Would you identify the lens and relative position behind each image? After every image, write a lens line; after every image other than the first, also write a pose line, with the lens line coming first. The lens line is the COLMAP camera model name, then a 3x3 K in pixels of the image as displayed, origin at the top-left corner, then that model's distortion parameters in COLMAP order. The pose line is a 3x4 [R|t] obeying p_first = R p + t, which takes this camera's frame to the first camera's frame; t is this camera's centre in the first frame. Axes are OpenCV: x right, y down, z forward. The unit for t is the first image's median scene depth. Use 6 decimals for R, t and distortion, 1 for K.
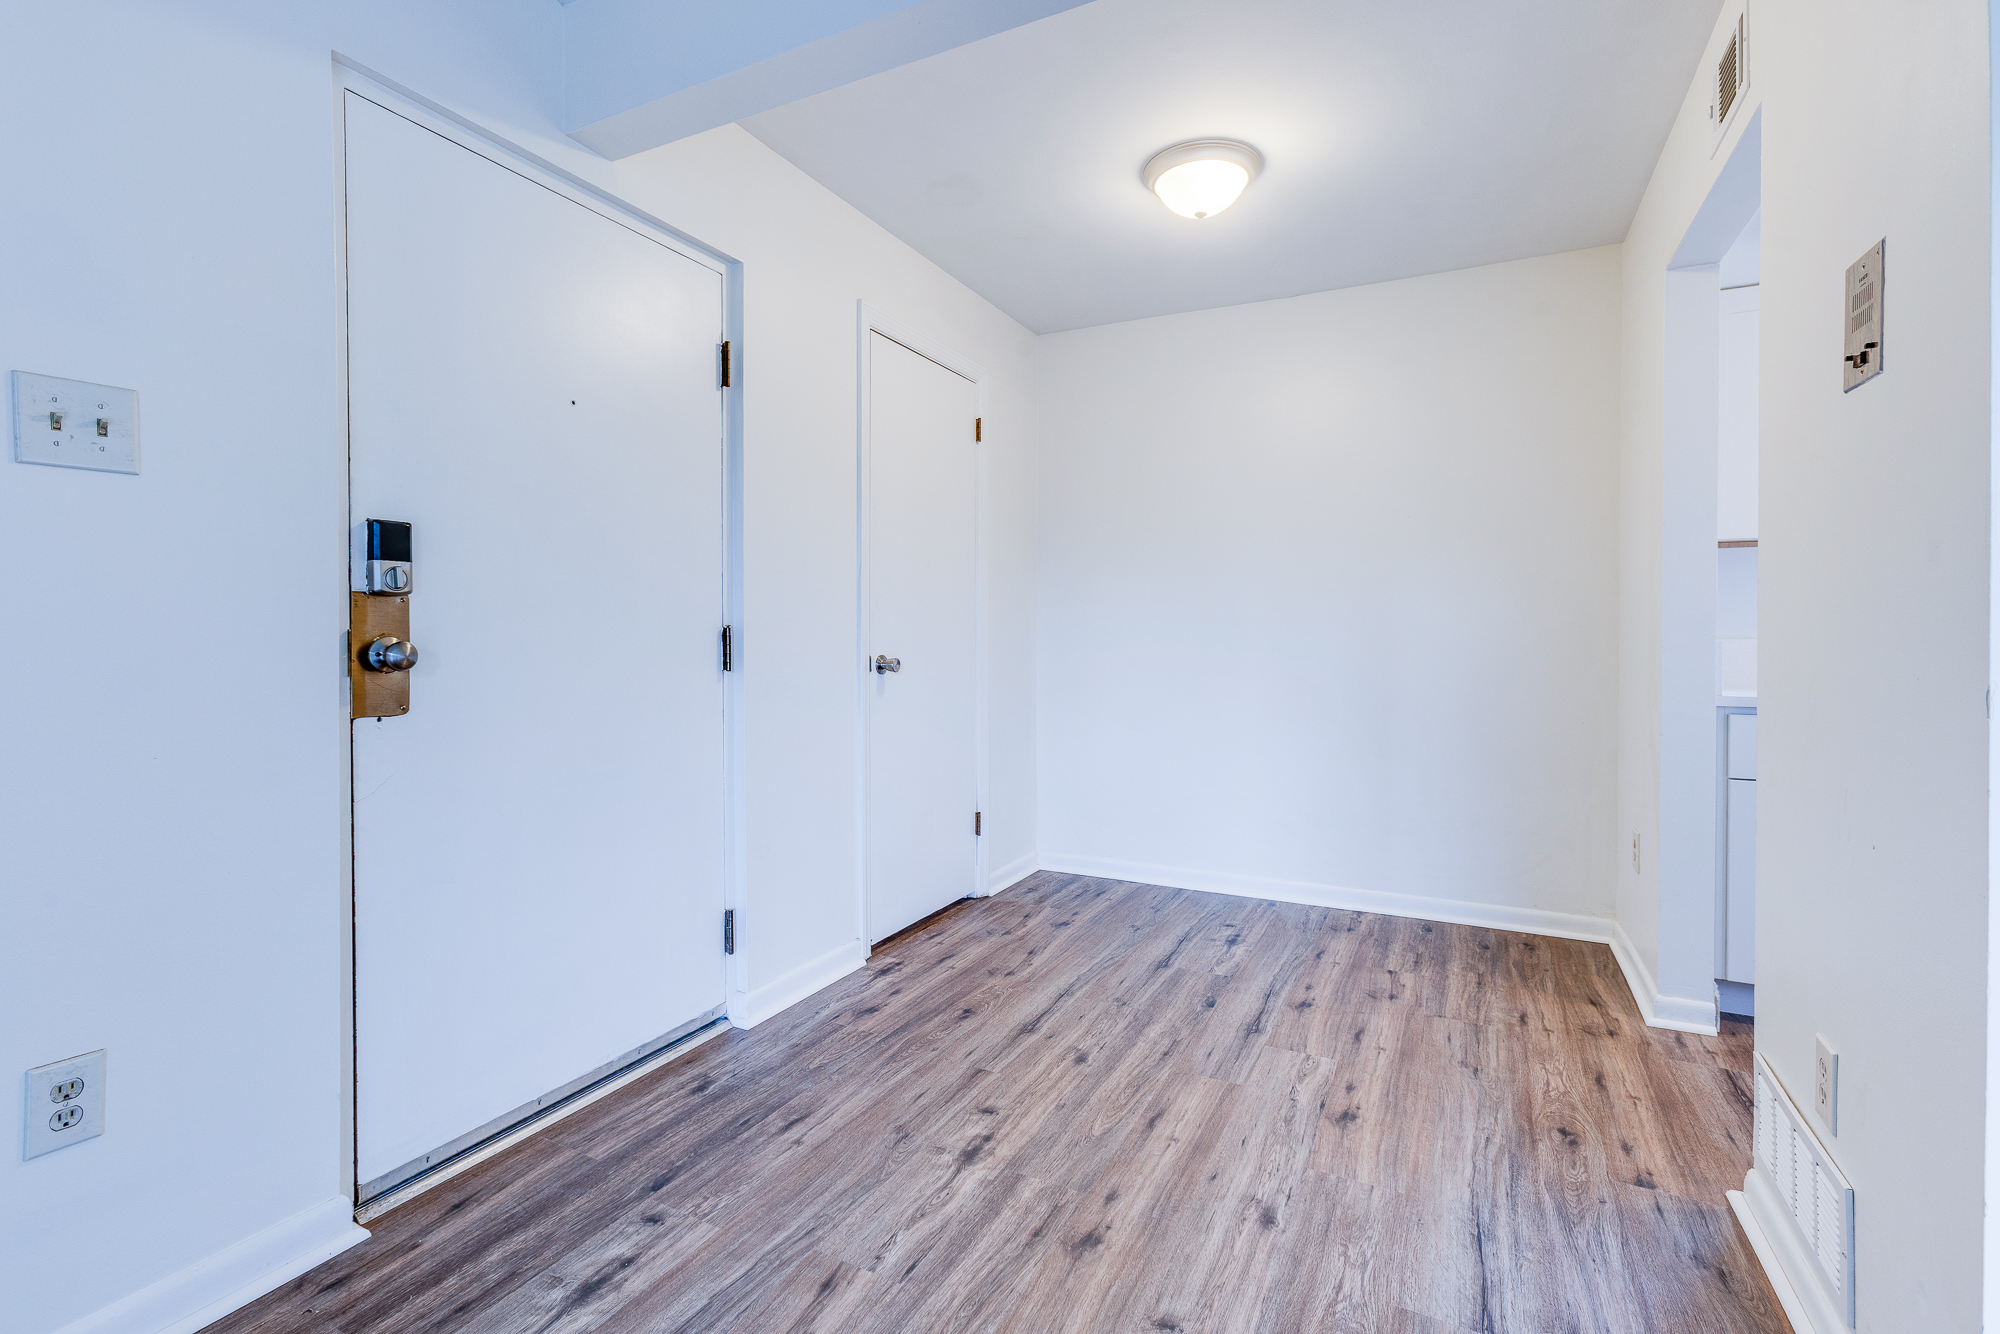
lens RADIAL K [[892.5, 0, 1005.5], [0, 892.5, 652.0], [0, 0, 1]] dist [-0.001186, 0.000802]
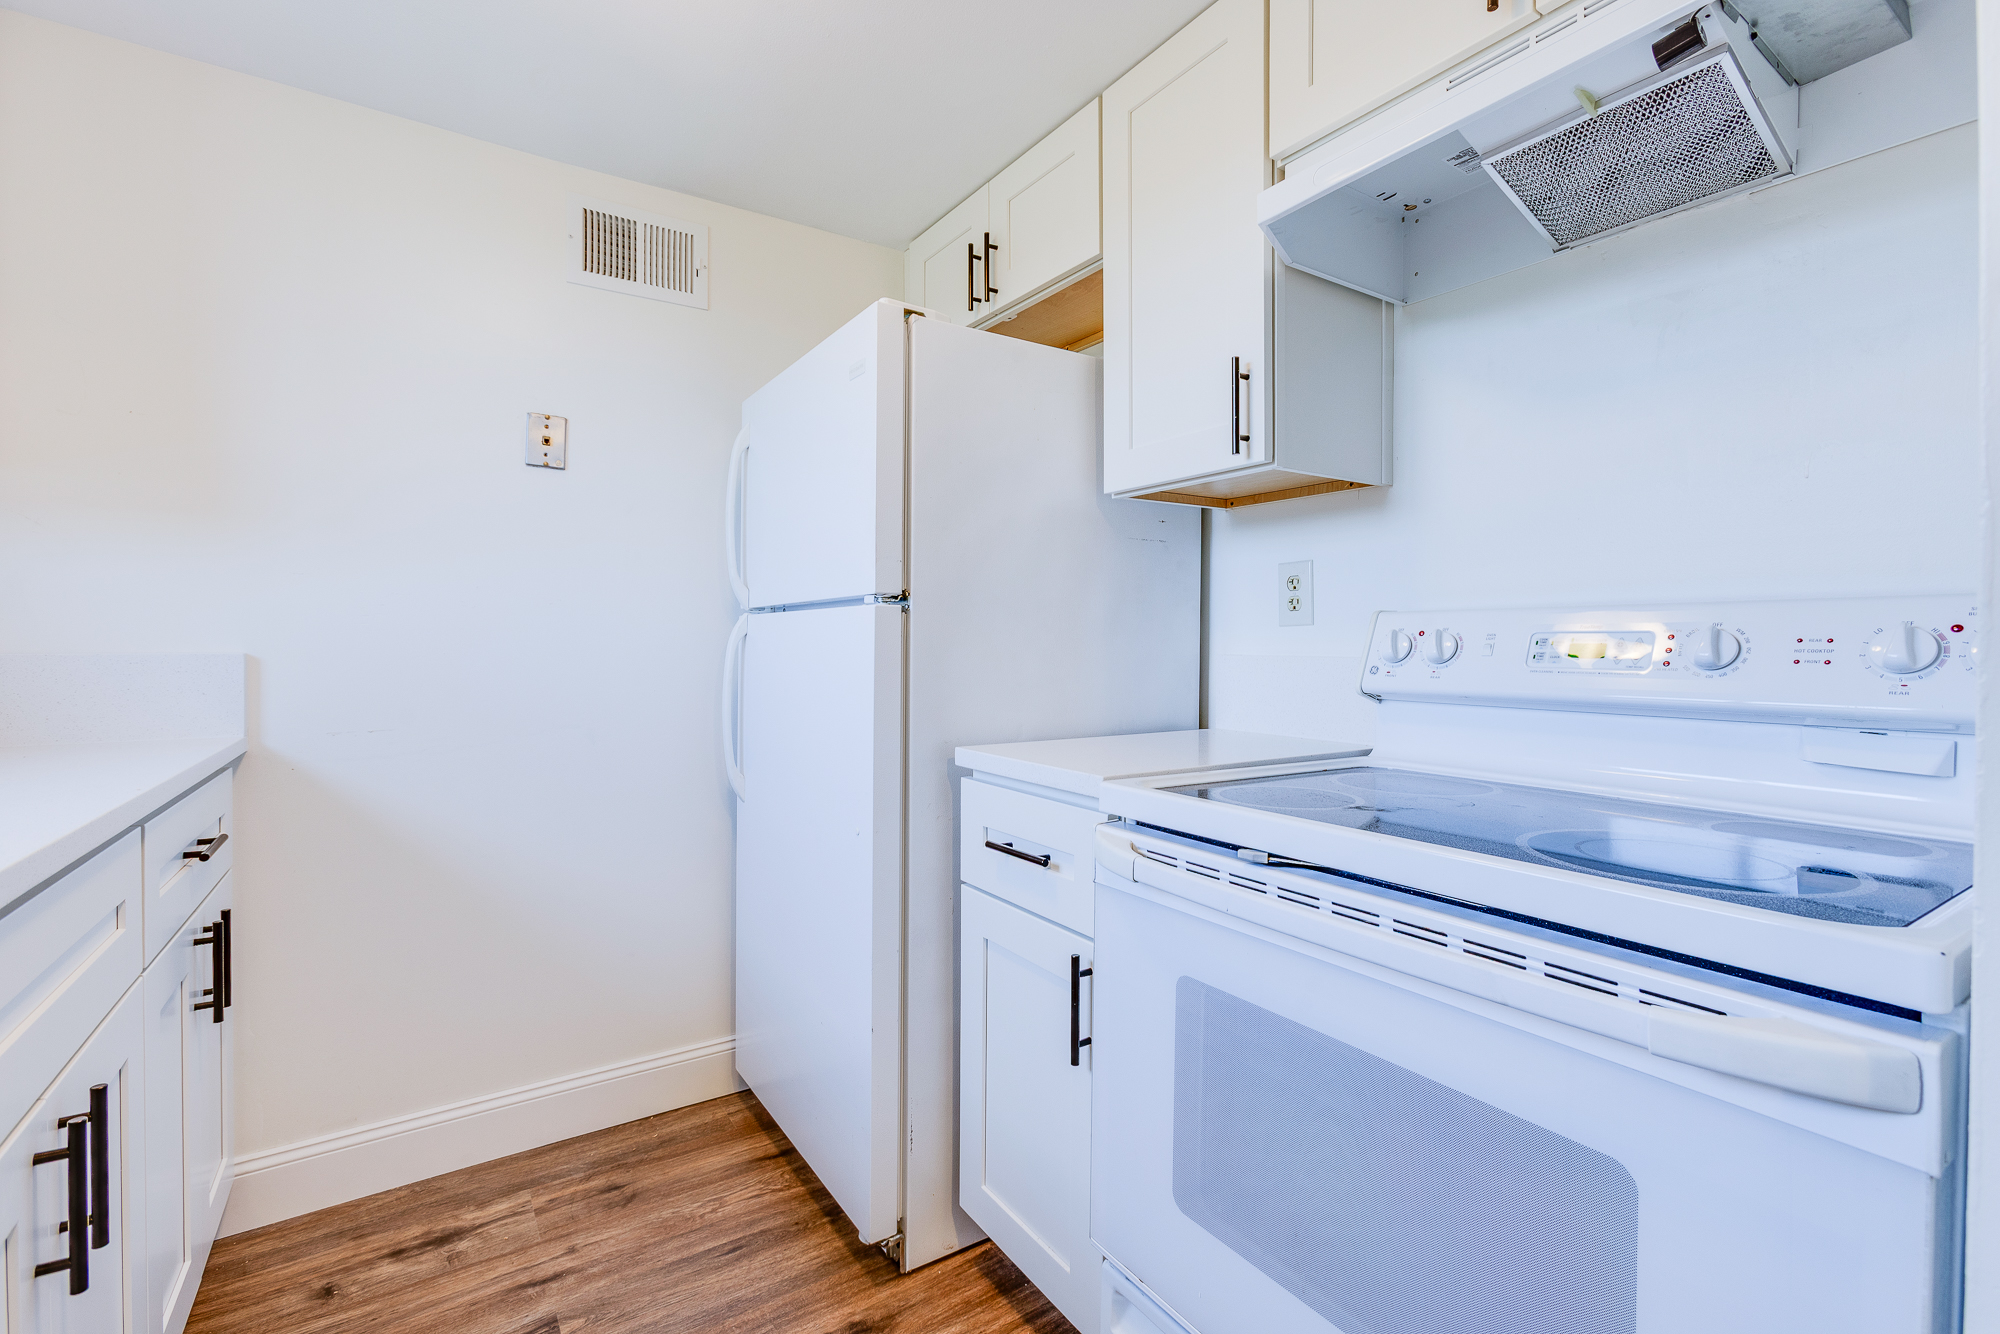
lens RADIAL K [[892.5, 0, 1005.5], [0, 892.5, 652.0], [0, 0, 1]] dist [-0.001186, 0.000802]
pose [[-0.879431, -0.007844, 0.475961, -0.994336], [-0.000398, 0.999876, 0.015743, -0.047838], [-0.476026, 0.013656, -0.879325, 1.524242]]
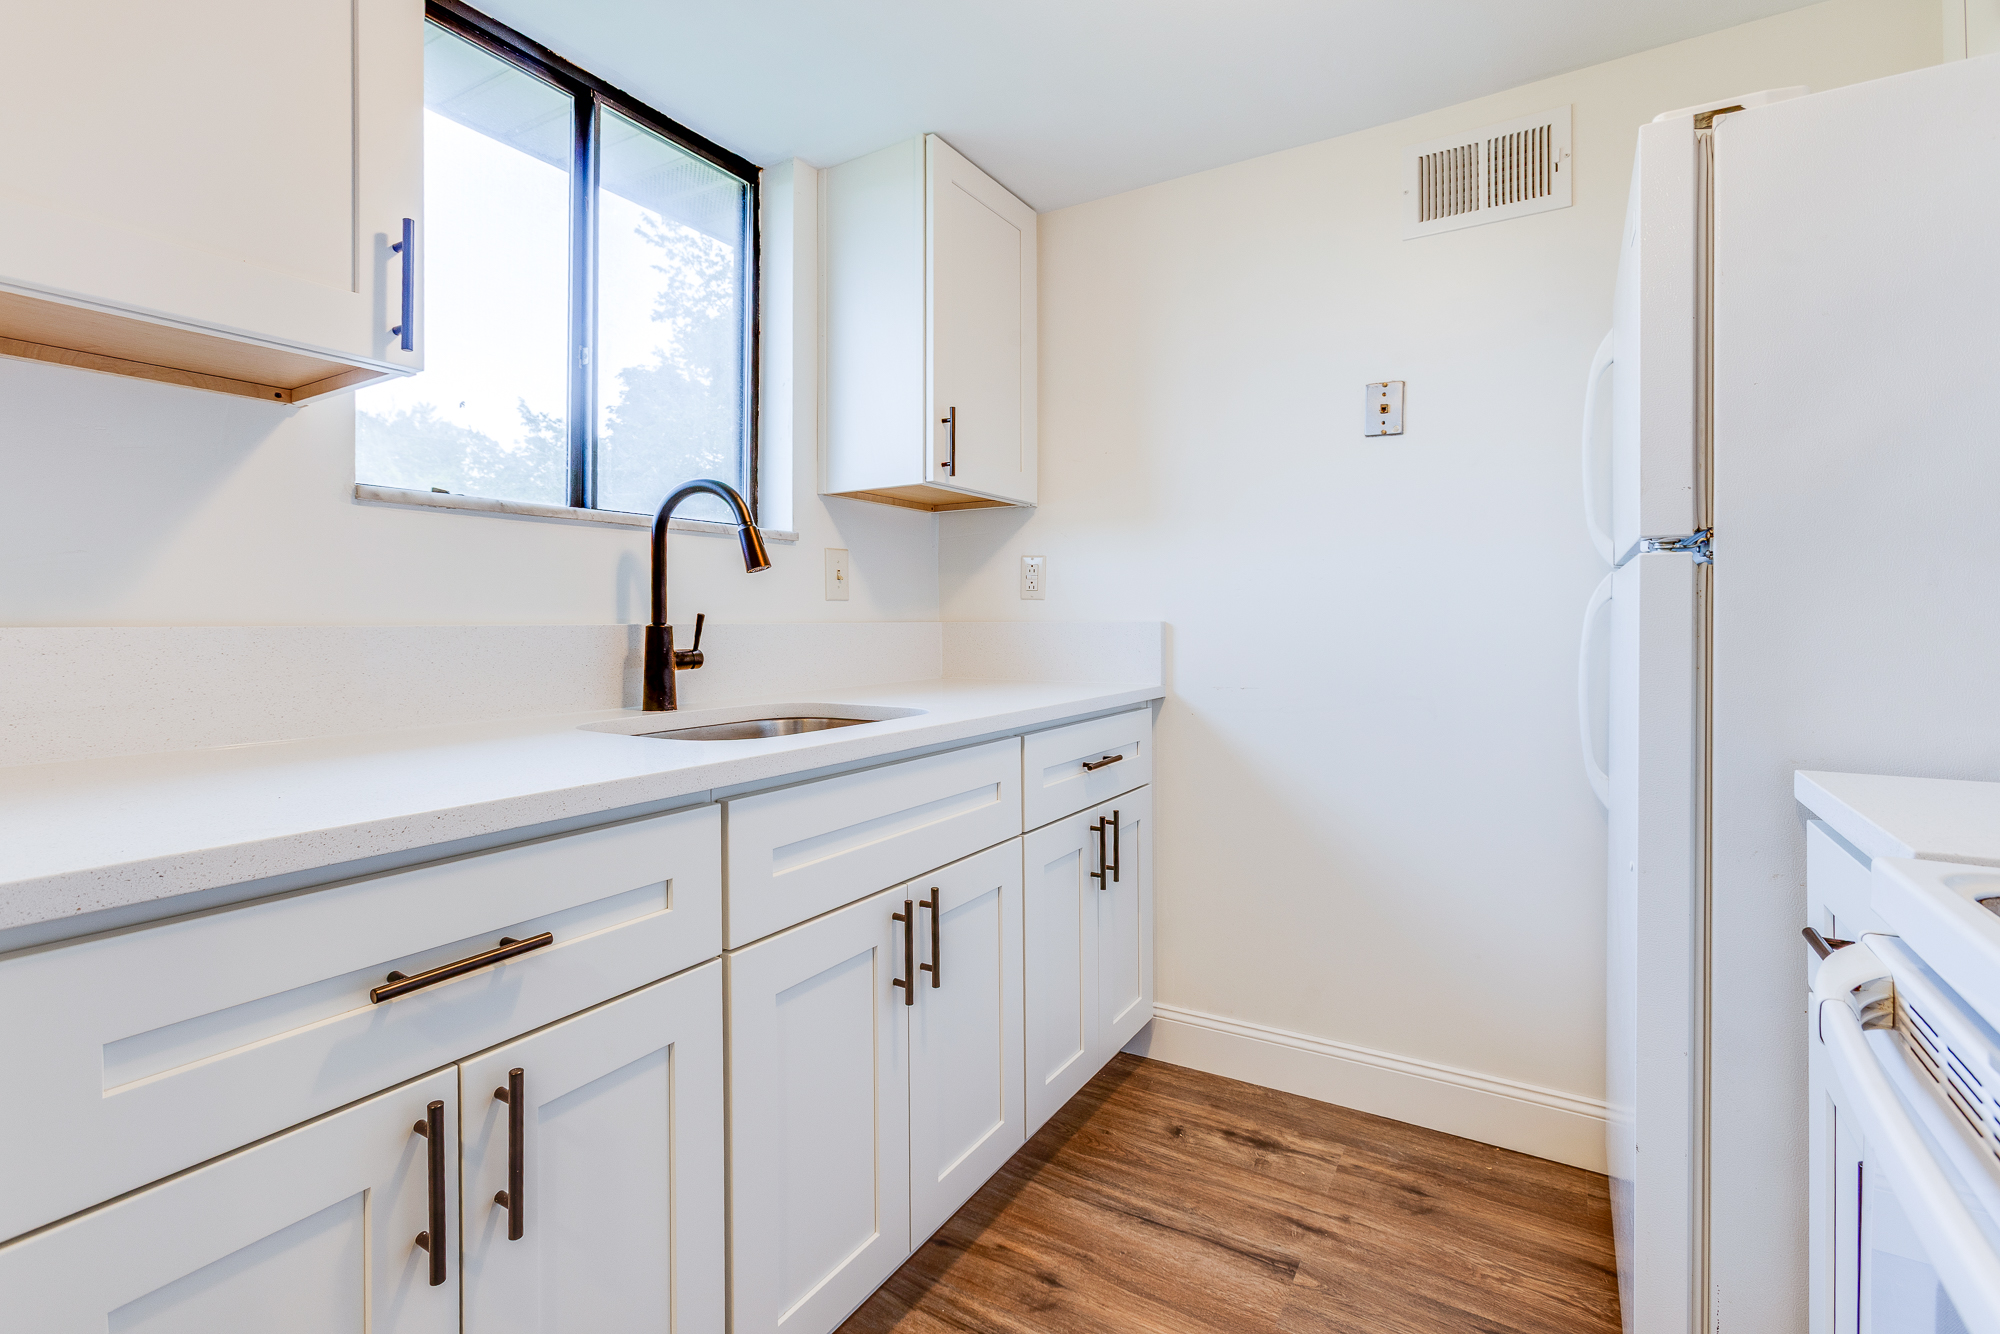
lens RADIAL K [[926.4, 0, 986.5], [0, 926.4, 623.5], [0, 0, 1]] dist [-0.001553, 0.001315]
pose [[0.074006, -0.008764, 0.997219, -1.130877], [0.012657, 0.999889, 0.007848, -0.042890], [-0.997177, 0.012041, 0.074109, 1.248836]]
